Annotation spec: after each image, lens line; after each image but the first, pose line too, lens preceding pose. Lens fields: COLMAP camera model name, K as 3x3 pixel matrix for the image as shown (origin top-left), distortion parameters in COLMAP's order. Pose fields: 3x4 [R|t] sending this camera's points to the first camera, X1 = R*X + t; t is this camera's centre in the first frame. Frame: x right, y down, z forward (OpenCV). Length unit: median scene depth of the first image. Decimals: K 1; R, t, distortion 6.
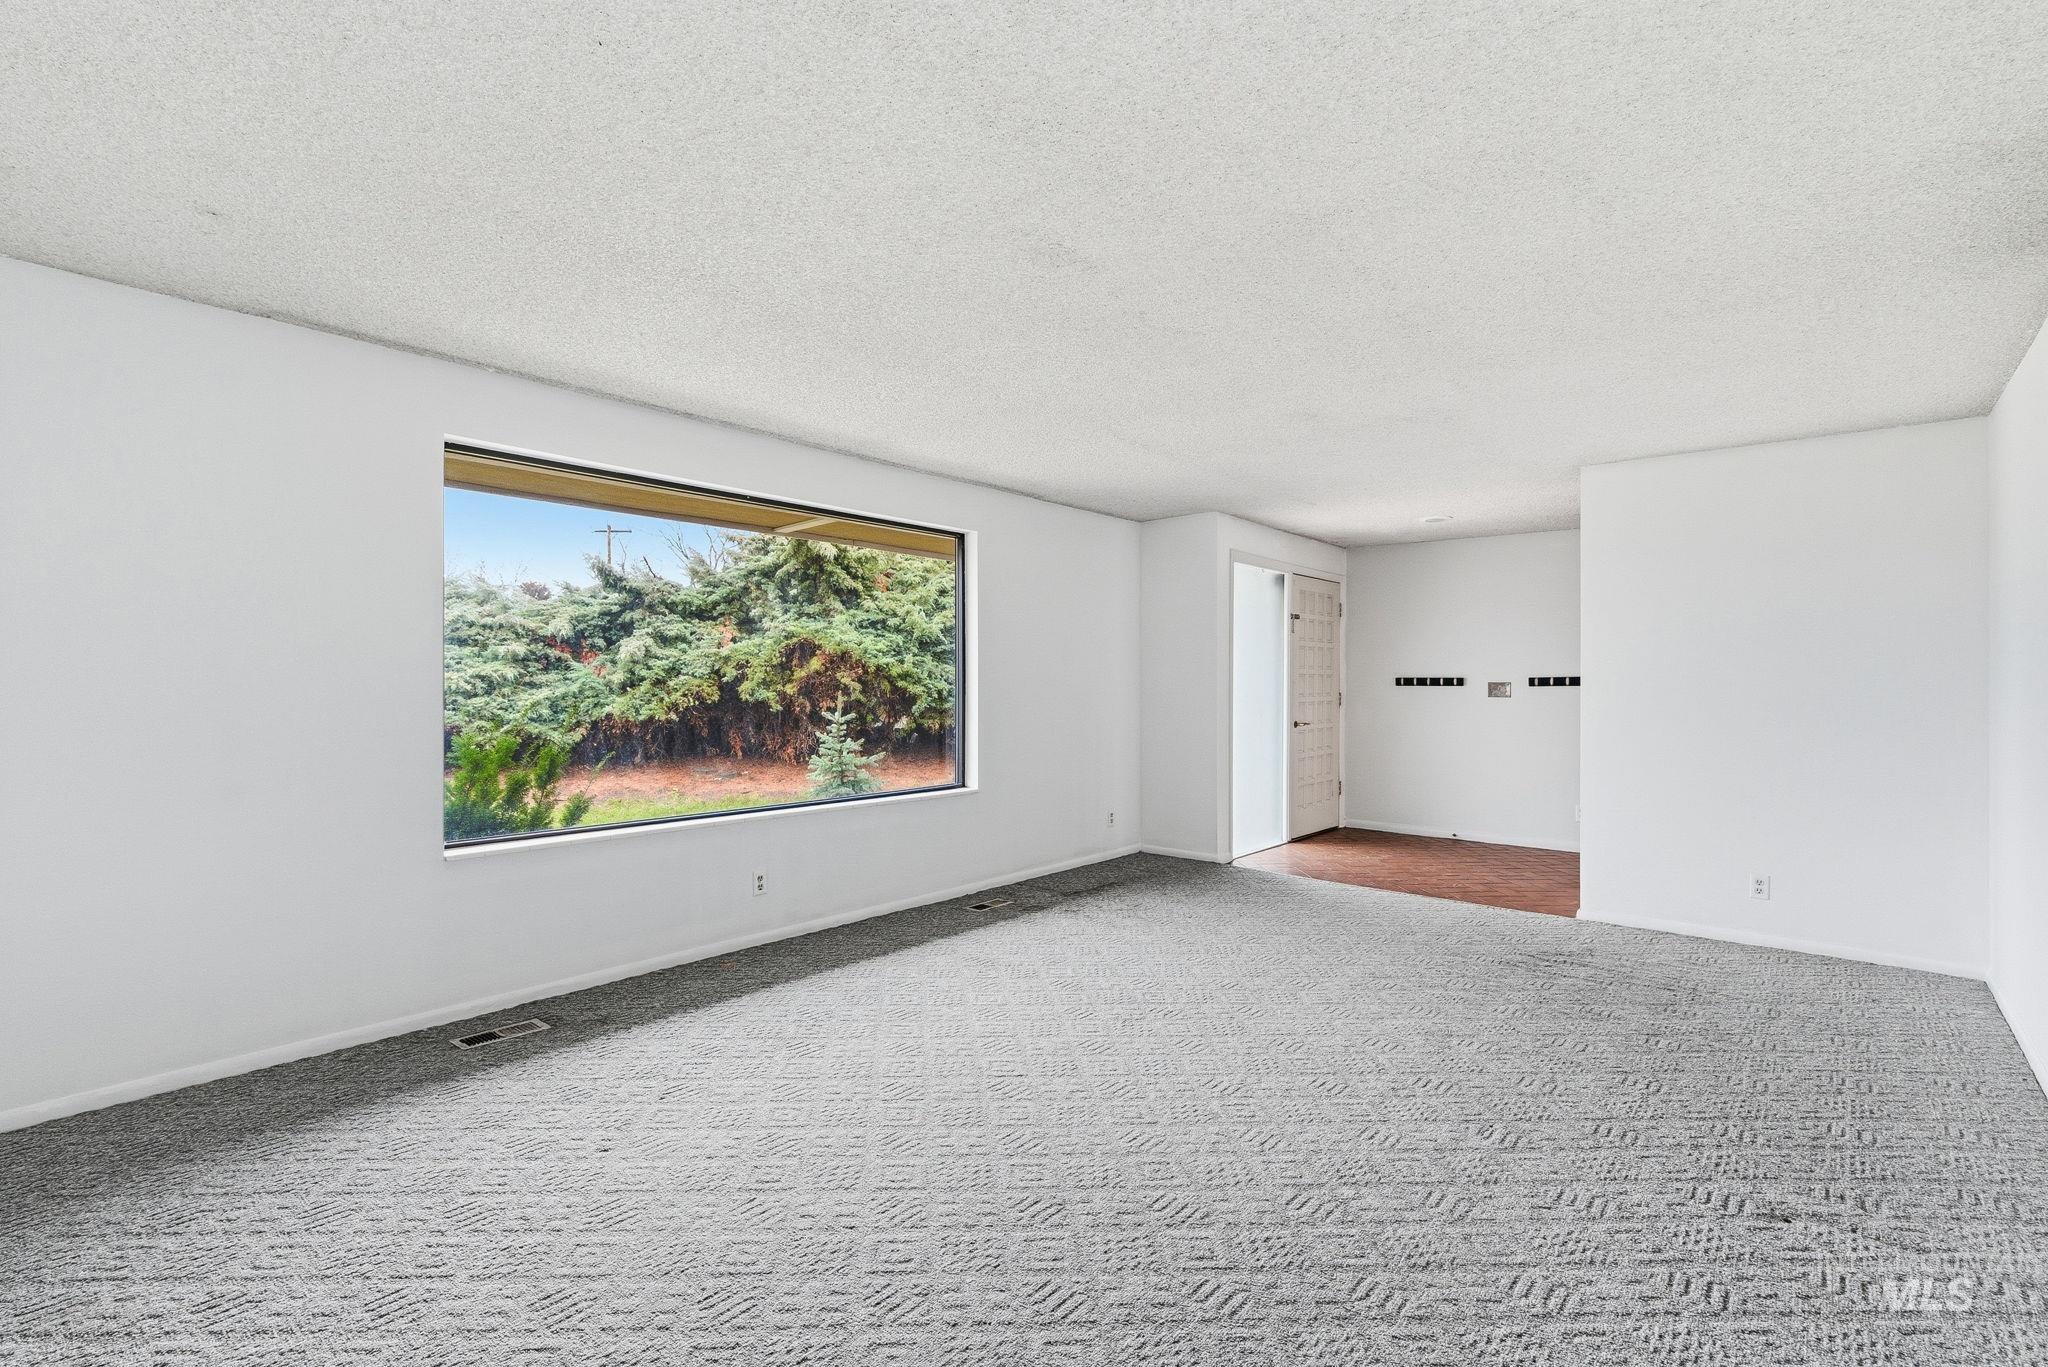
lens RADIAL K [[931.1, 0, 1025.6], [0, 931.1, 682.1], [0, 0, 1]] dist [0.004007, -0.002524]
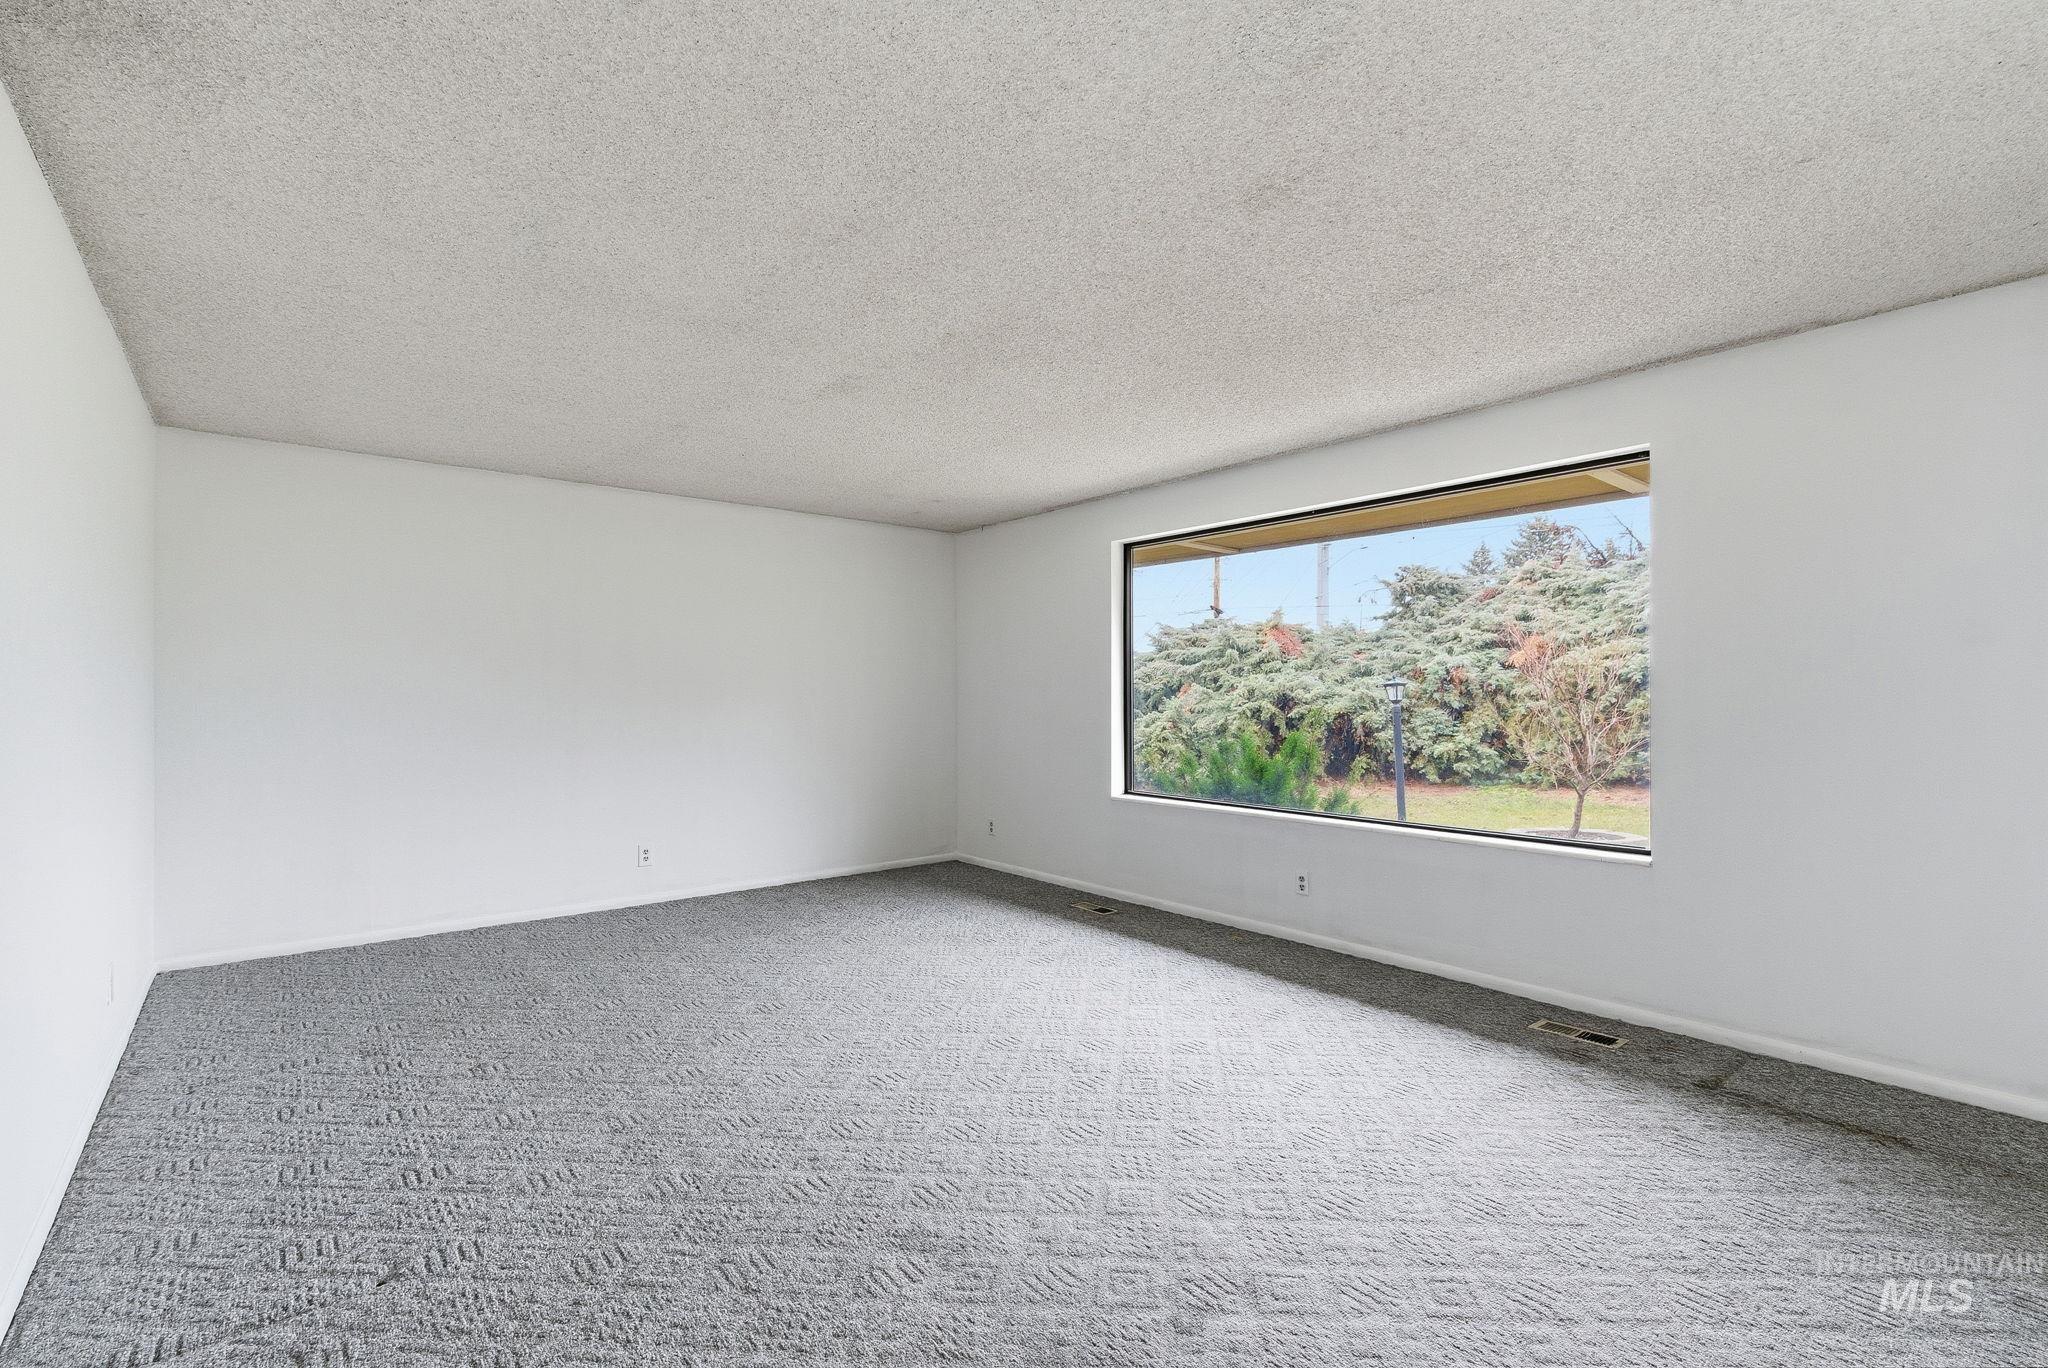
lens RADIAL K [[931.1, 0, 1027.3], [0, 931.1, 690.5], [0, 0, 1]] dist [0.004007, -0.002524]
pose [[-0.174791, 0.001026, -0.984605, 0.583956], [0.009853, 0.999951, -0.000707, -0.001737], [0.984556, -0.009825, -0.174793, 0.649297]]
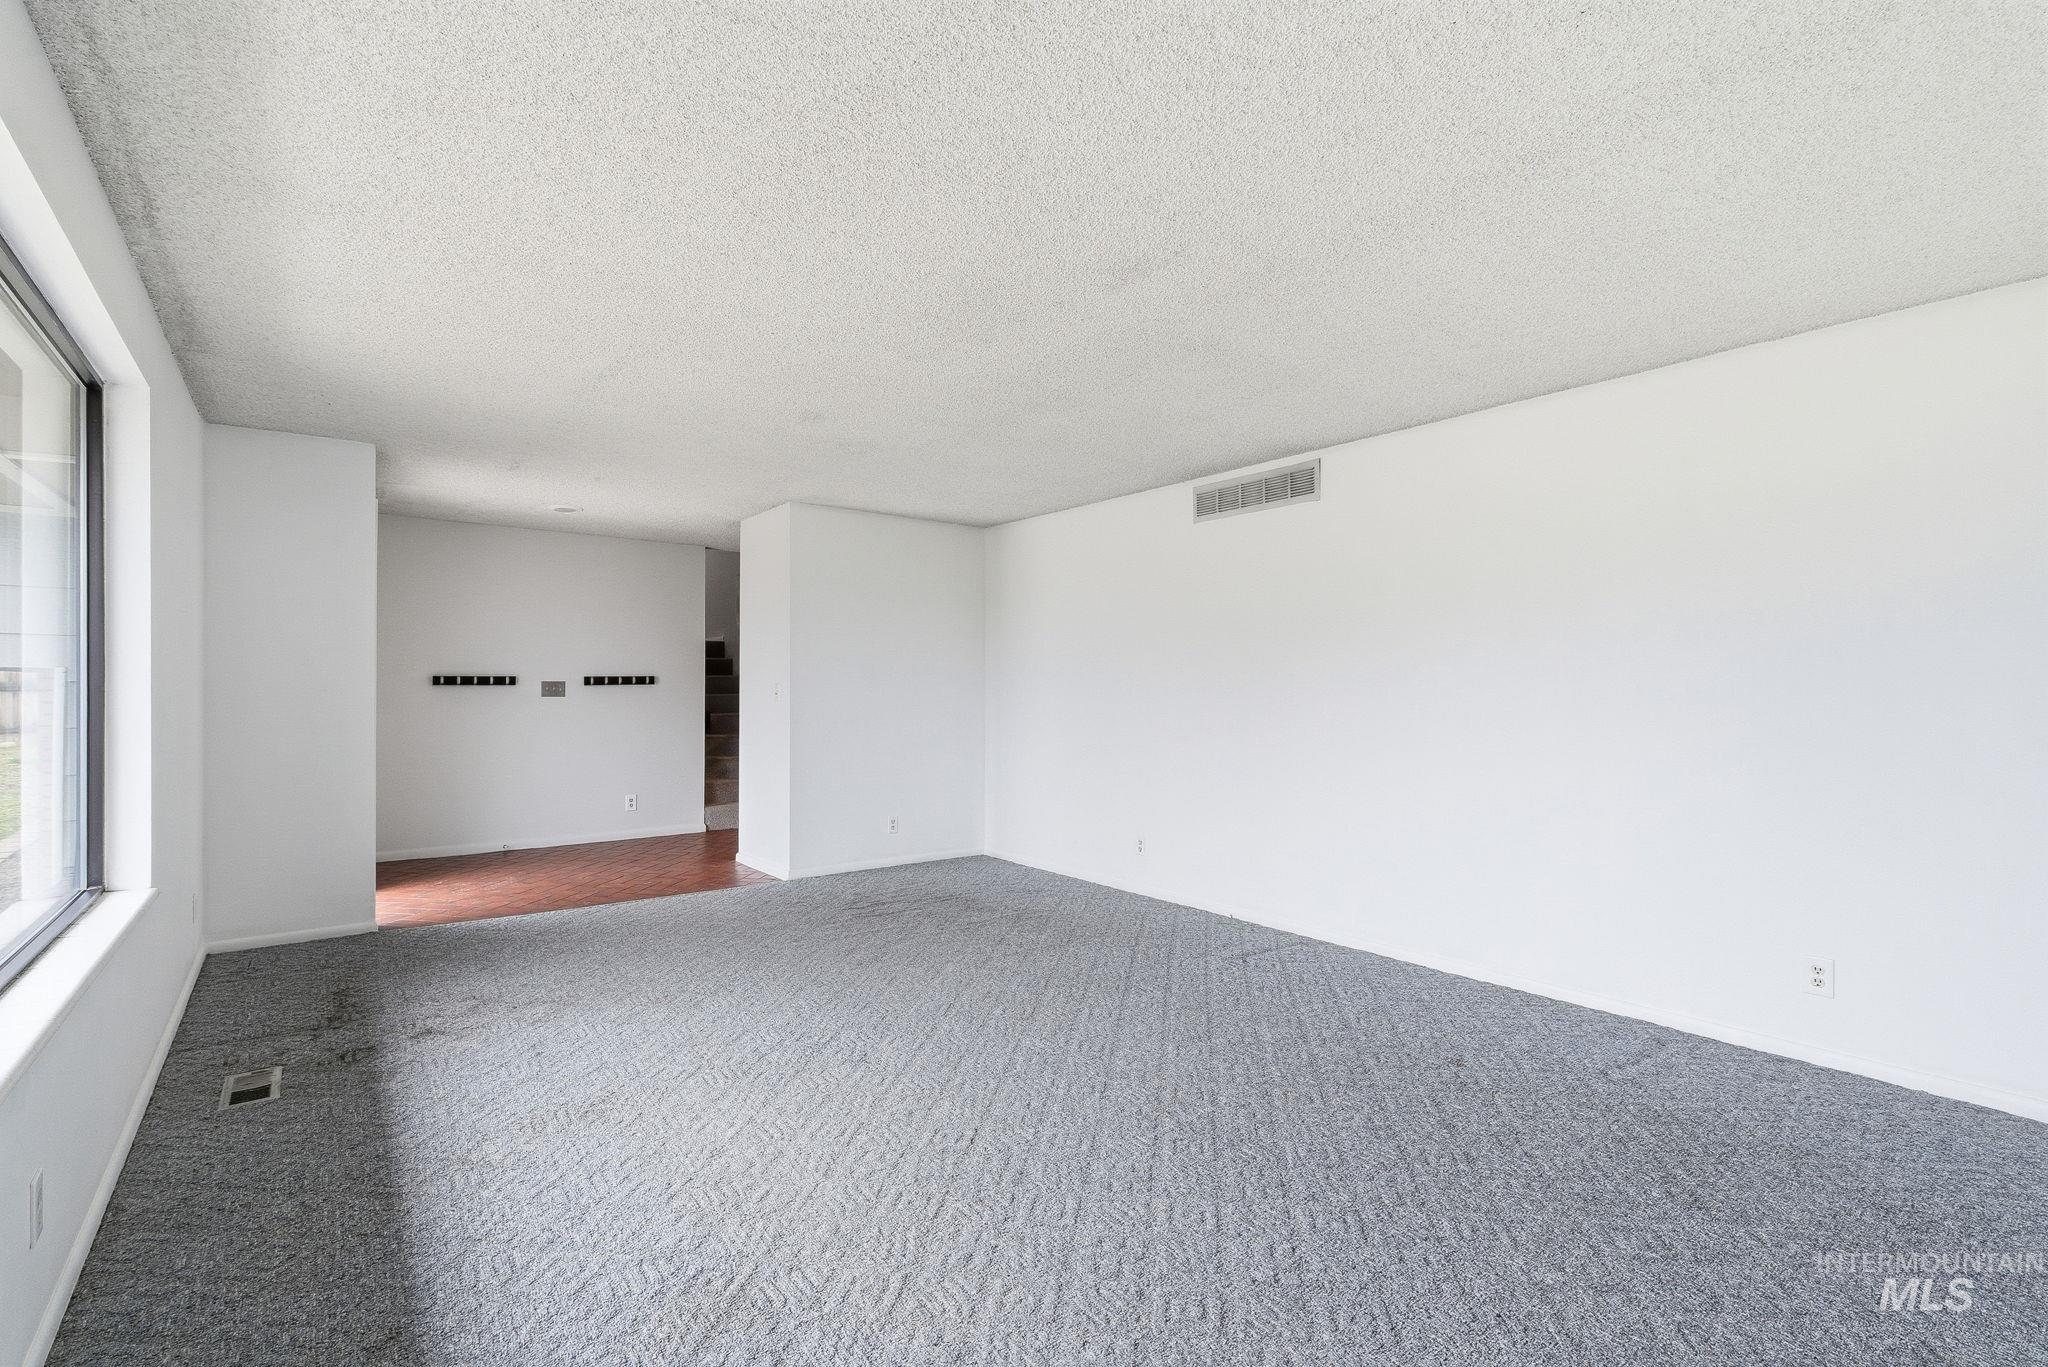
lens RADIAL K [[931.1, 0, 1026.4], [0, 931.1, 682.3], [0, 0, 1]] dist [0.004007, -0.002524]
pose [[0.197503, -0.000812, 0.980302, -0.428913], [-0.001332, 0.999999, 0.001097, -0.000722], [-0.980301, -0.001522, 0.197502, 0.390314]]
